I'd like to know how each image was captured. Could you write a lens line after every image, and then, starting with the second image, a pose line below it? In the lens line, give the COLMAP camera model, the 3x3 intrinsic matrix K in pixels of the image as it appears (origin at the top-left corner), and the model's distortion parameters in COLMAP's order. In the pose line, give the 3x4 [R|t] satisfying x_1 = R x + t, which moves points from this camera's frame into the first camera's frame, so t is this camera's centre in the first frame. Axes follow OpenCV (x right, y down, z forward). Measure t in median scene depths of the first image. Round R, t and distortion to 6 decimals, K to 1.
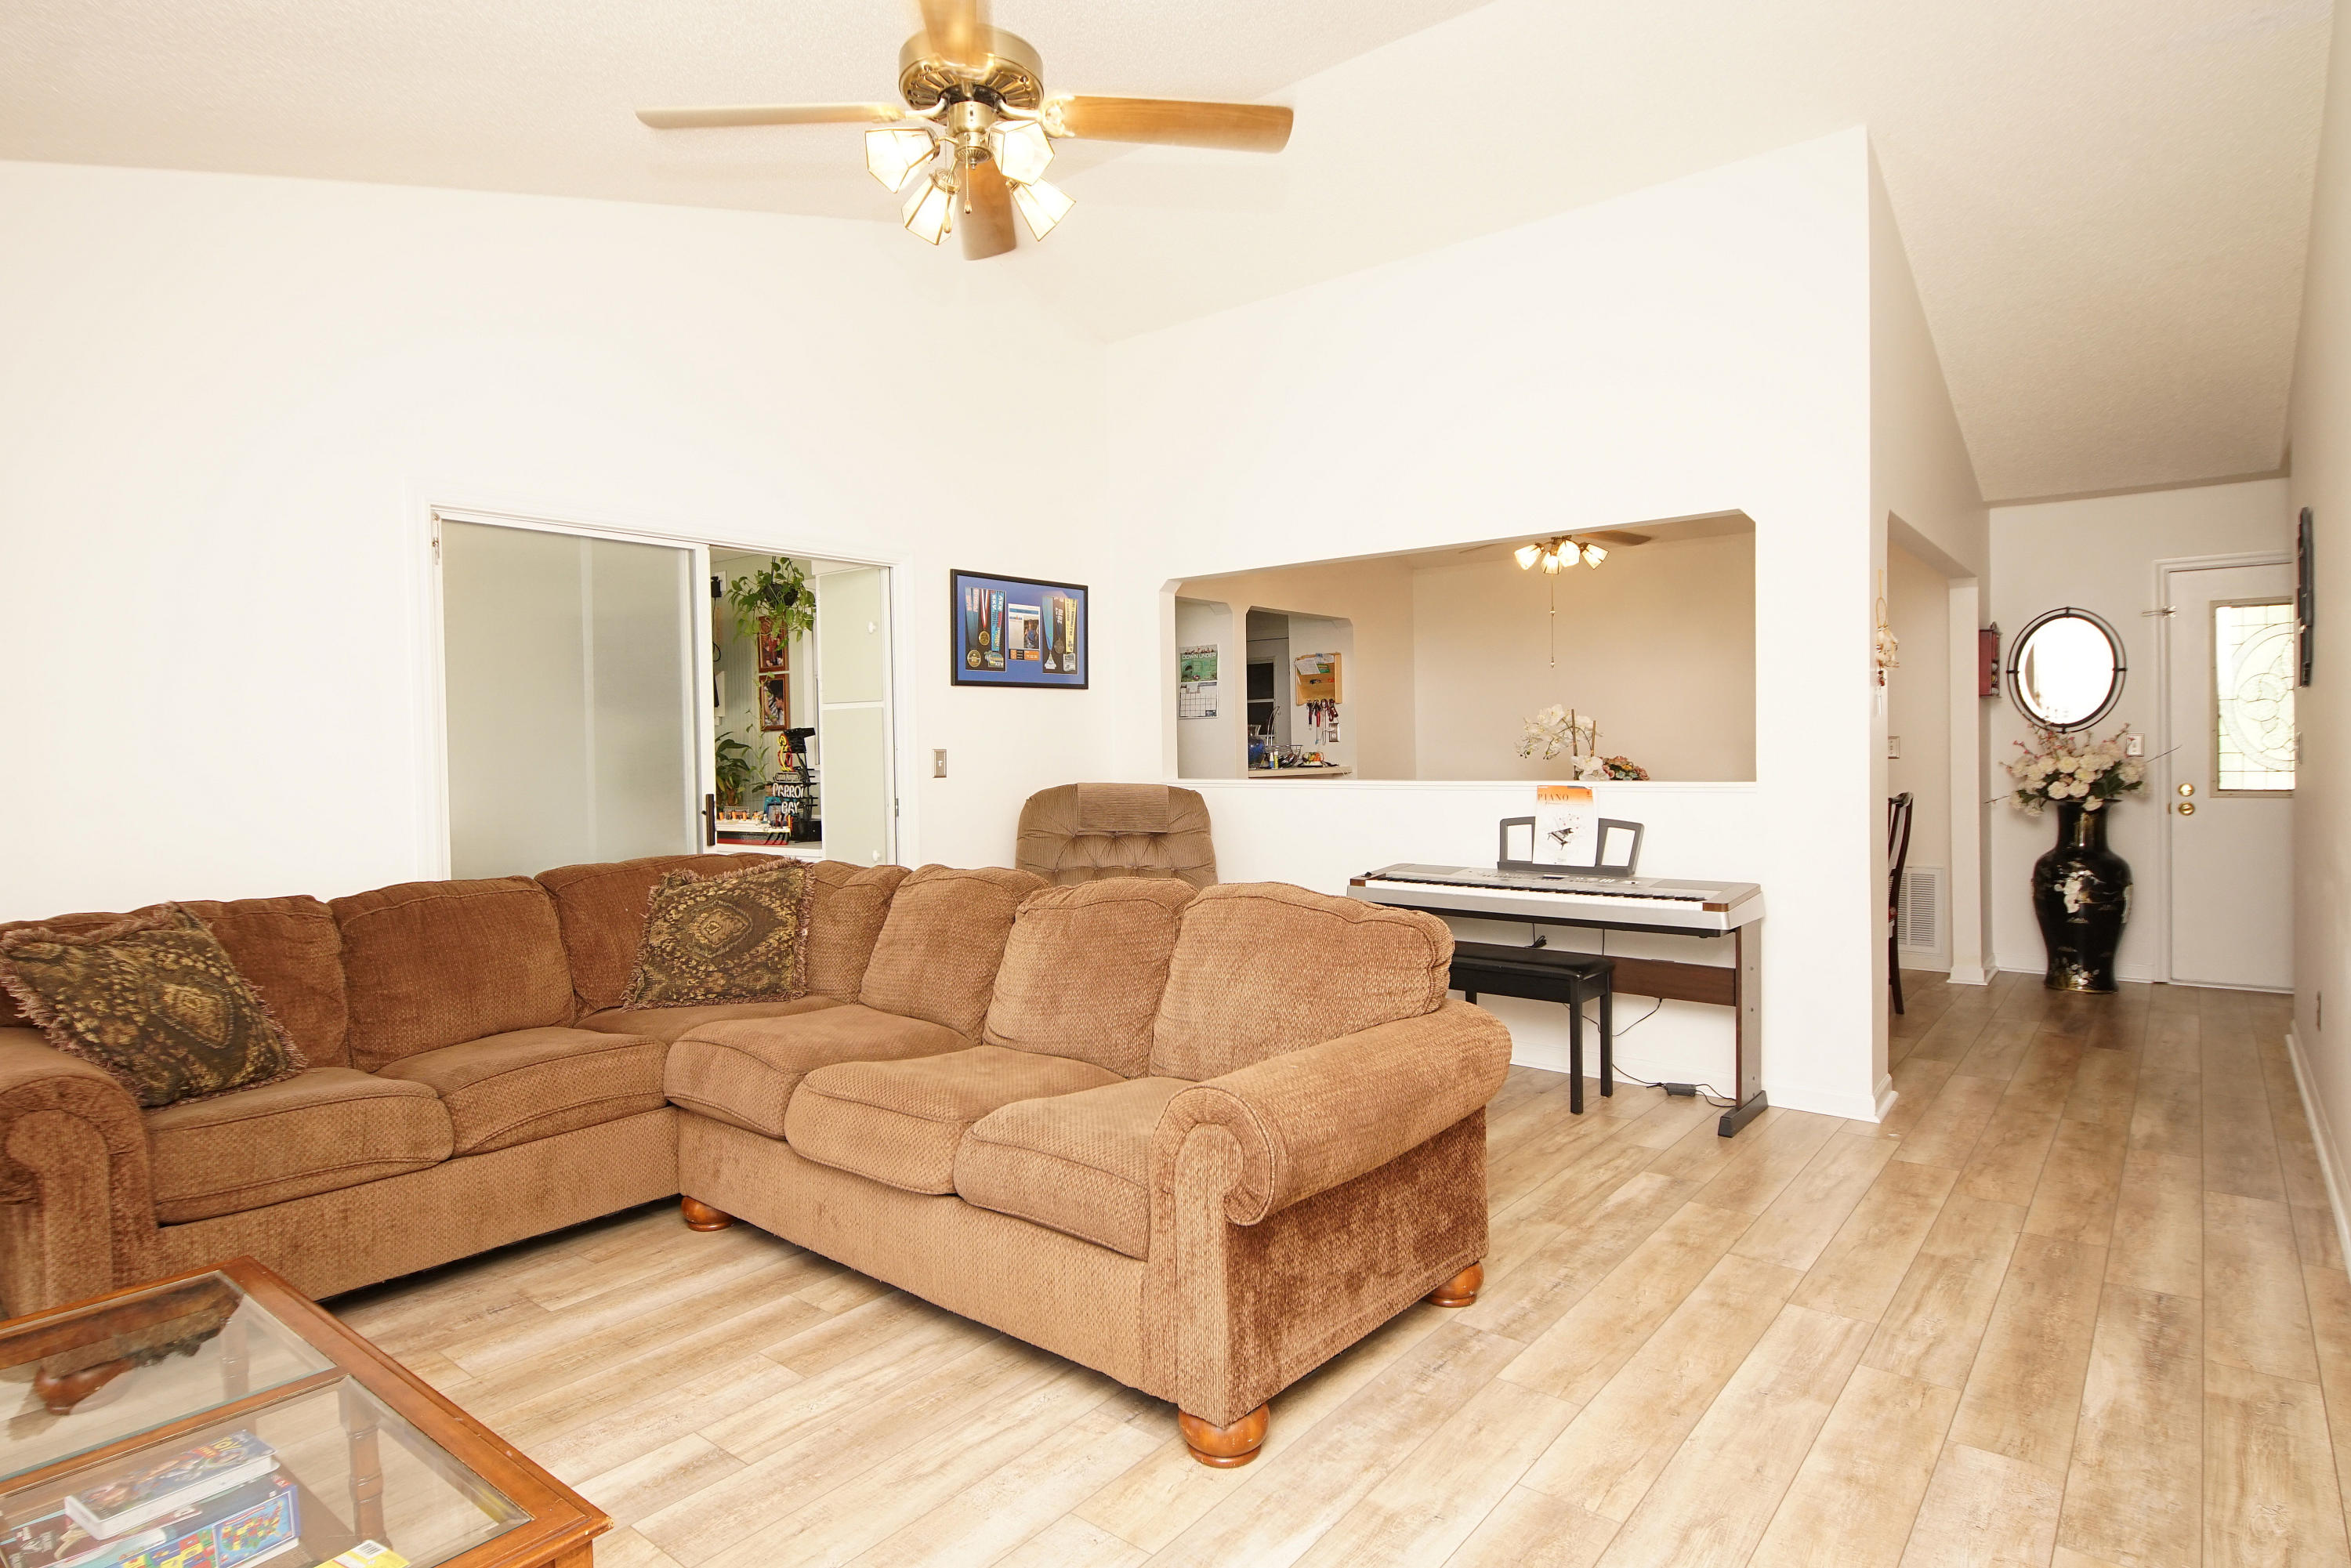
lens RADIAL K [[1268.3, 0, 1157.9], [0, 1268.3, 752.0], [0, 0, 1]] dist [0.035894, -0.031361]
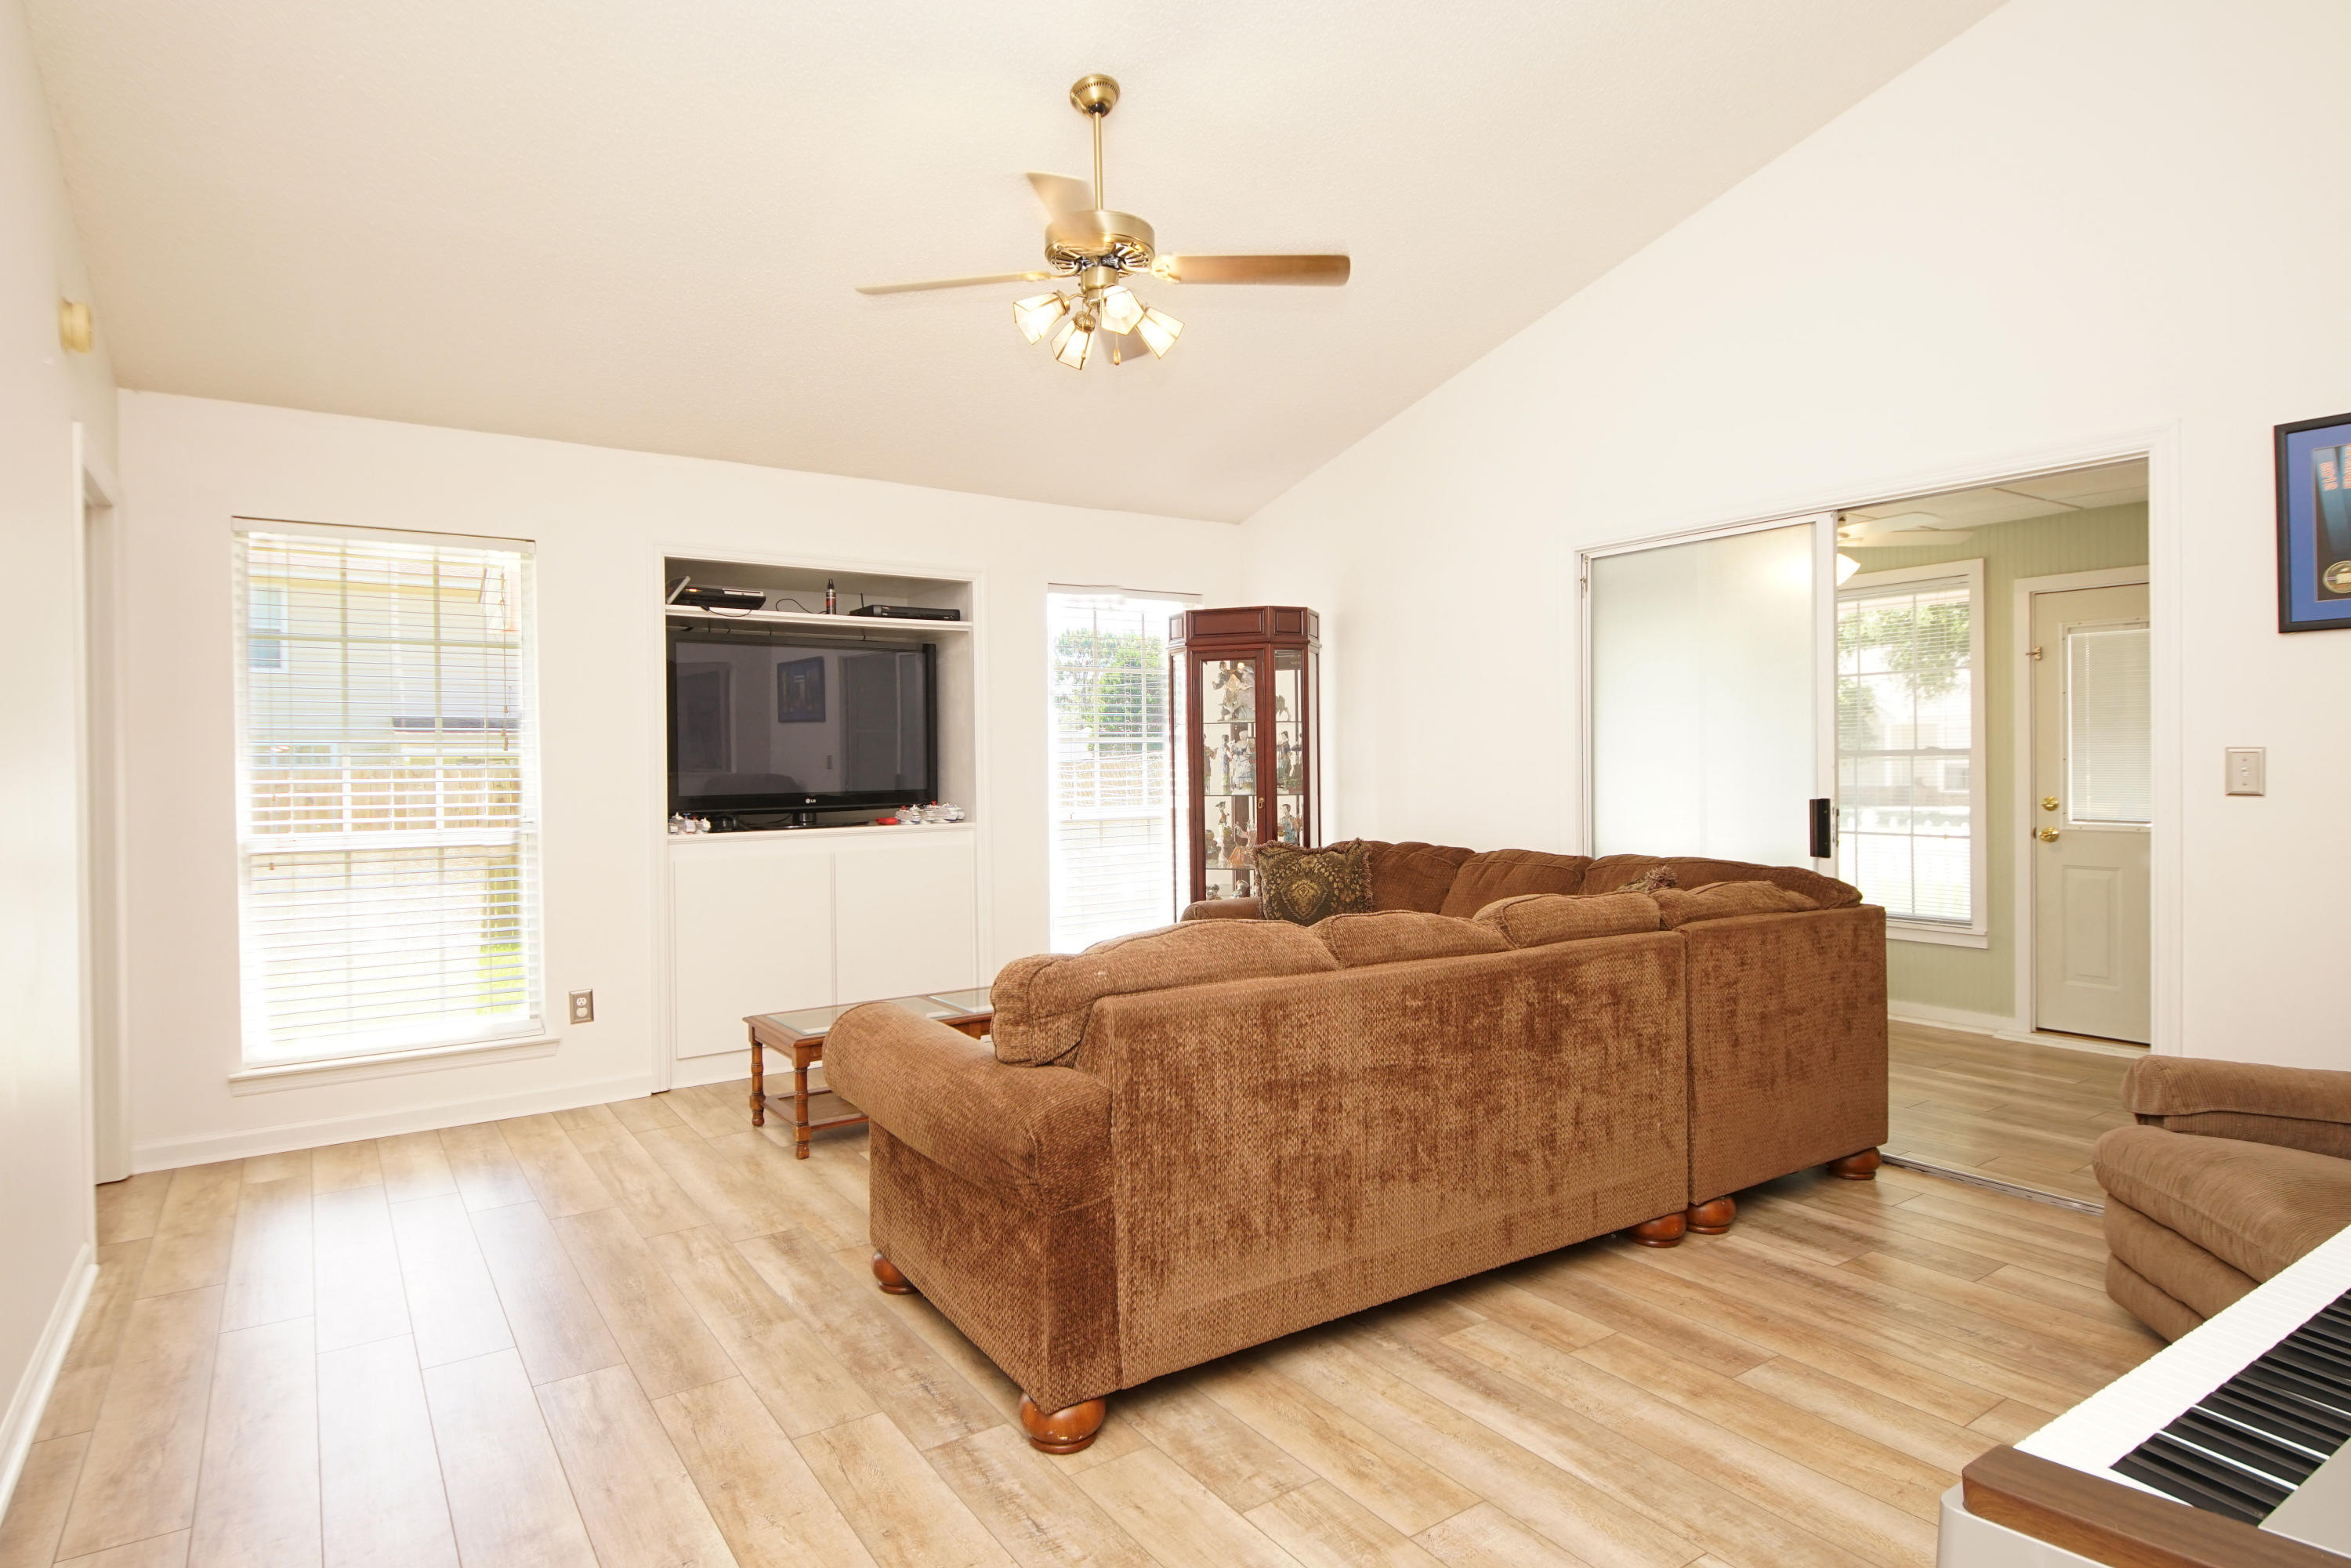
lens RADIAL K [[1268.3, 0, 1161.2], [0, 1268.3, 767.6], [0, 0, 1]] dist [0.035894, -0.031361]
pose [[-0.289312, 0.022749, -0.956964, 0.521205], [0.007989, 0.999740, 0.021350, -0.009559], [0.957201, -0.001468, -0.289419, 0.688871]]
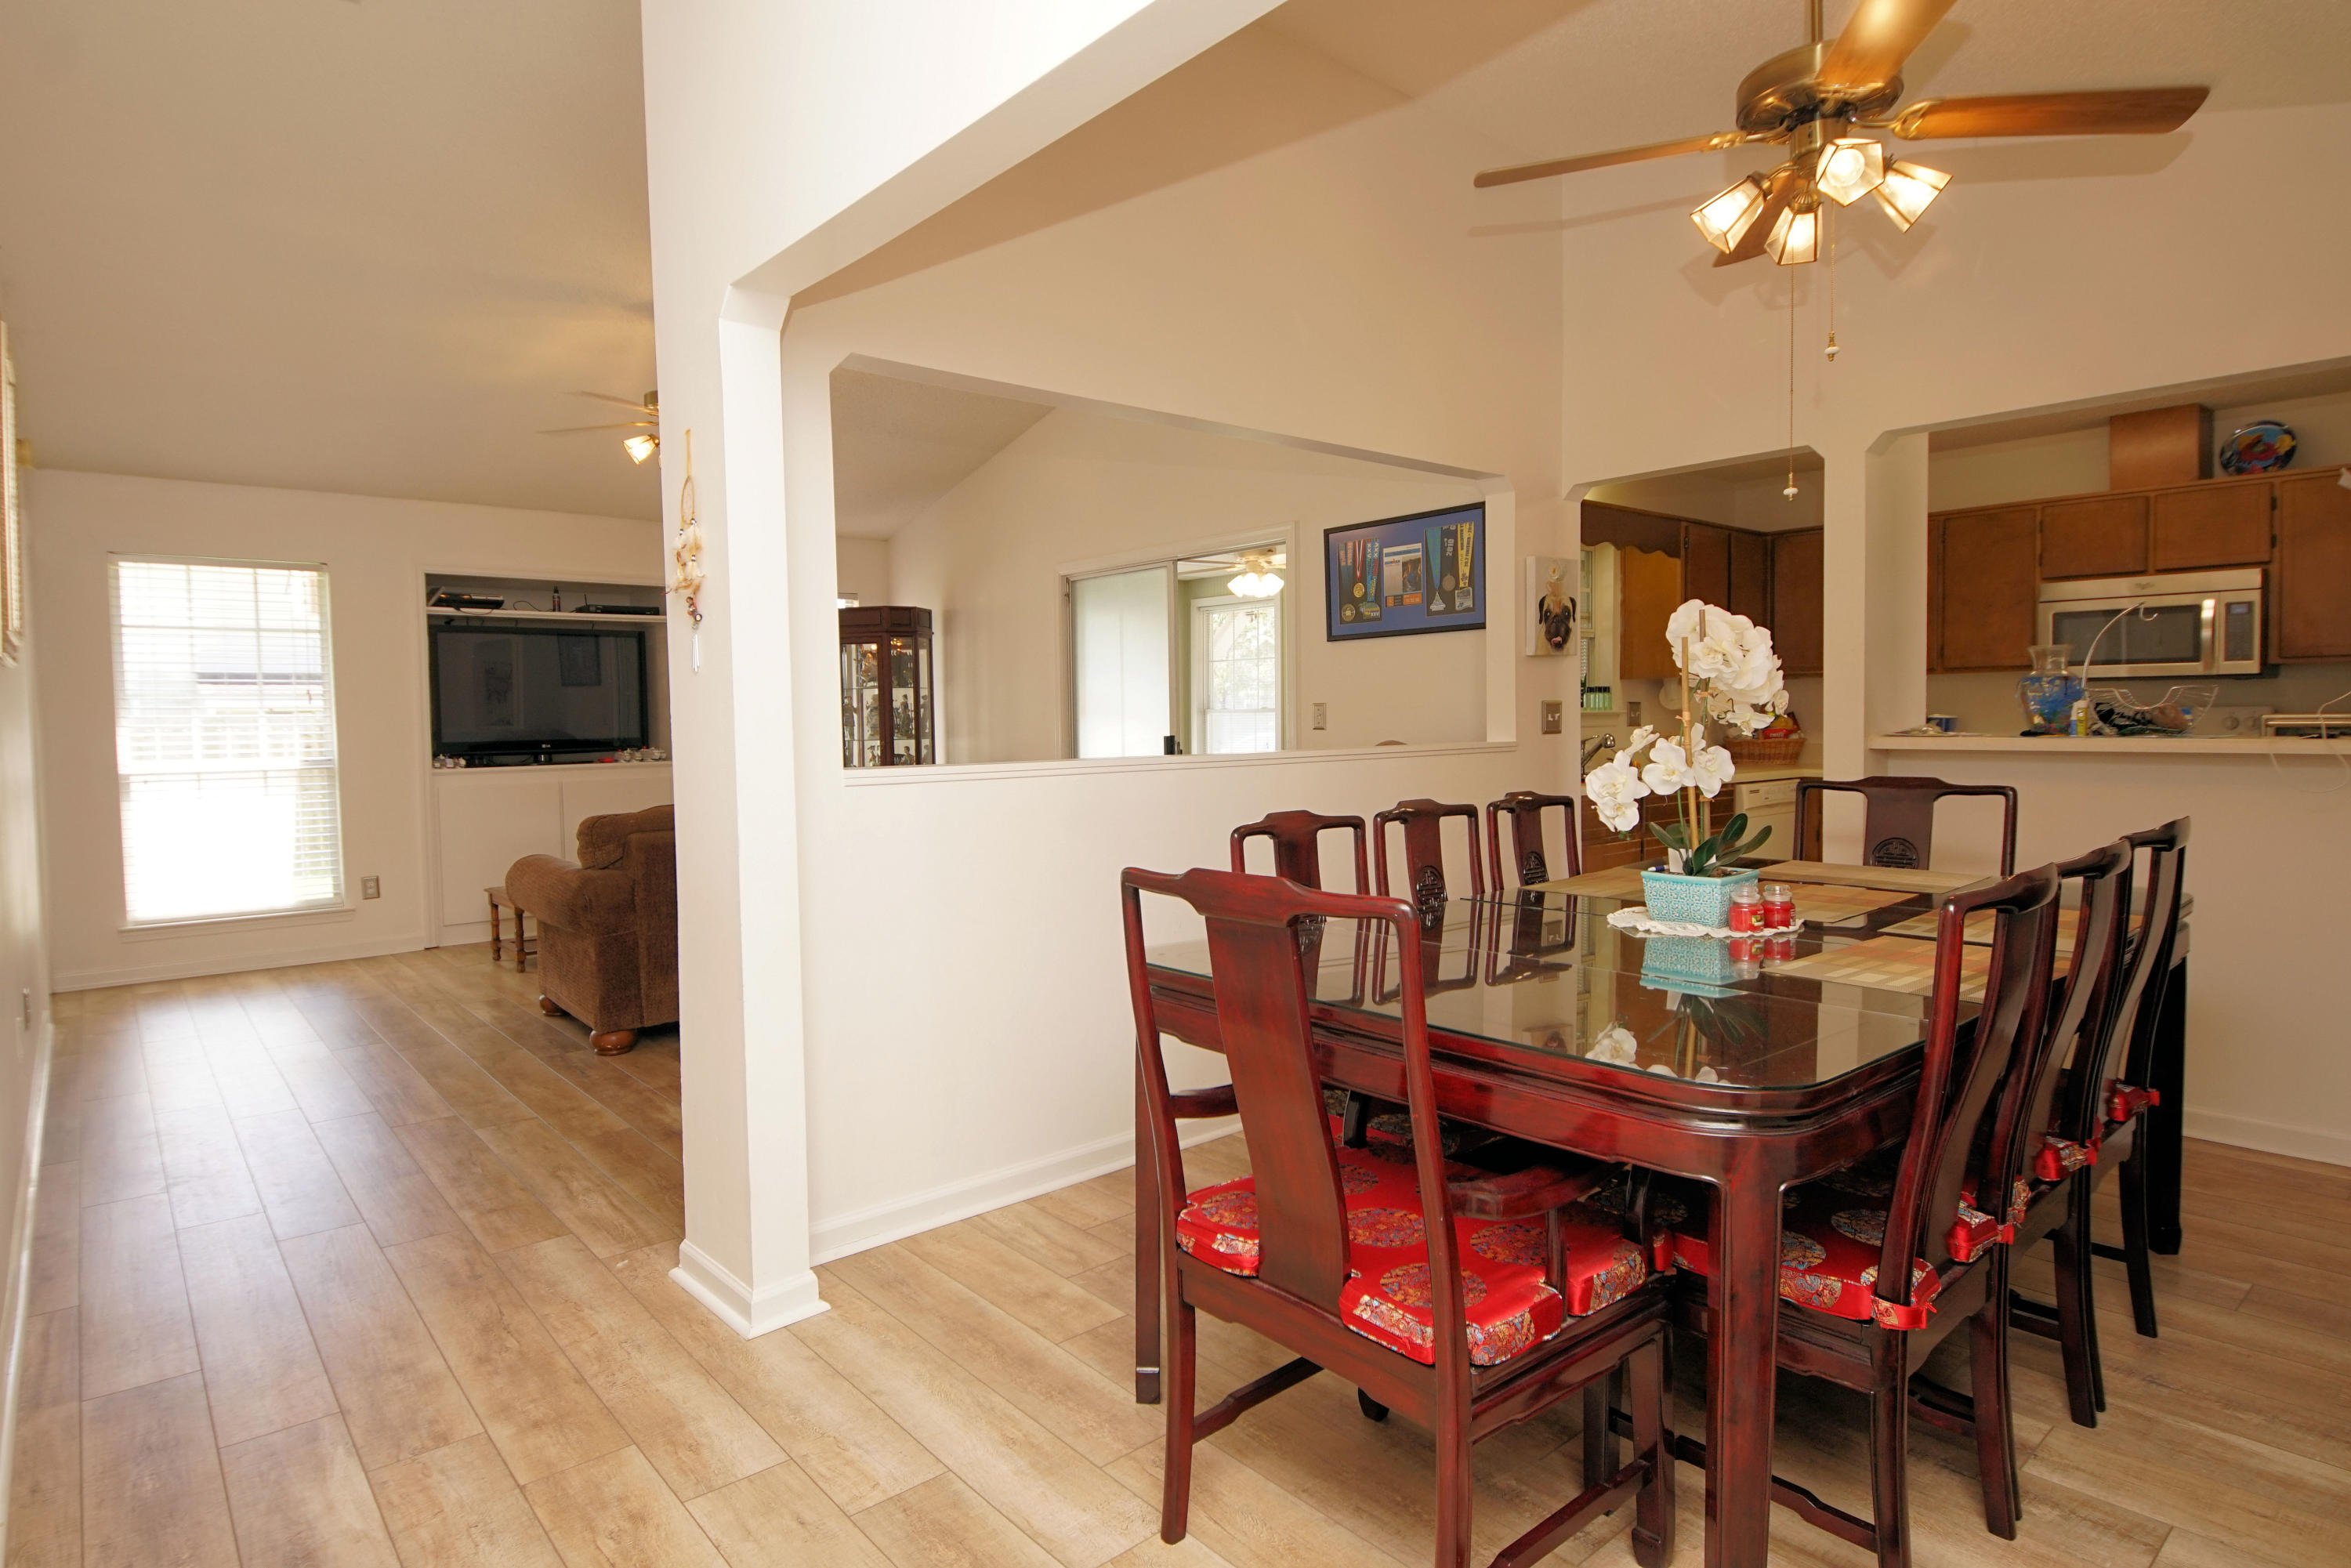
lens RADIAL K [[1268.3, 0, 1153.2], [0, 1268.3, 769.2], [0, 0, 1]] dist [0.035894, -0.031361]
pose [[-0.190749, 0.057201, -0.979971, 0.887284], [0.012805, 0.998361, 0.055782, -0.007958], [0.981555, -0.001908, -0.191168, 1.054937]]
